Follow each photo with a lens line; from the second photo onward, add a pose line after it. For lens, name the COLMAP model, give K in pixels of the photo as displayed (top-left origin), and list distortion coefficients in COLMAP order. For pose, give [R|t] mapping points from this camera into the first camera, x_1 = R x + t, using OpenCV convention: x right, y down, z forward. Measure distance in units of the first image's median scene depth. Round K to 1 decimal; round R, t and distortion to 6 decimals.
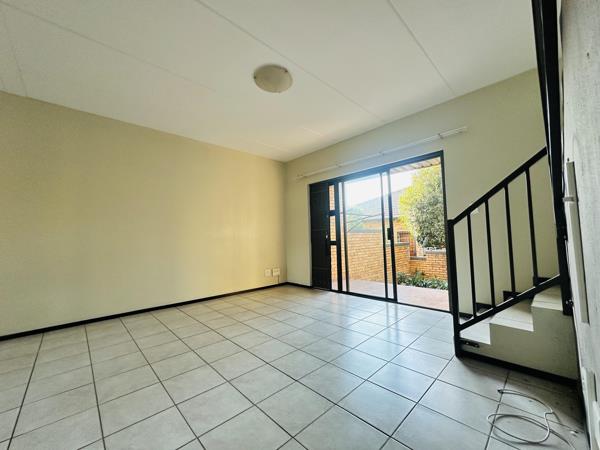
lens RADIAL K [[239.6, 0, 300.4], [0, 239.6, 225.4], [0, 0, 1]] dist [-0.002354, 0.000234]
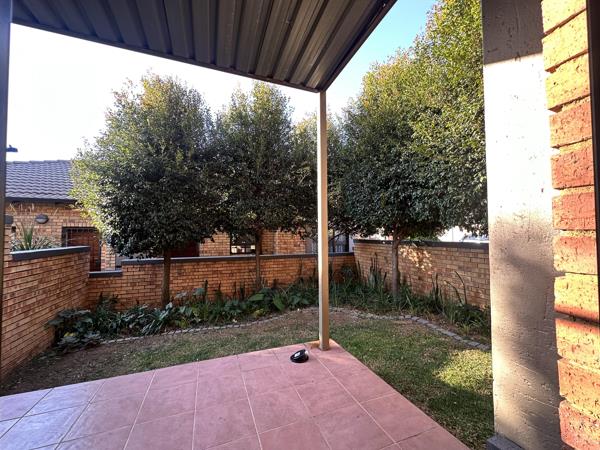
lens RADIAL K [[239.6, 0, 300.8], [0, 239.6, 224.5], [0, 0, 1]] dist [-0.002354, 0.000234]
pose [[0.384278, 0.056454, 0.921490, 0.298943], [-0.056039, 0.997715, -0.037754, 0.034531], [-0.921515, -0.037131, 0.386564, 0.767310]]
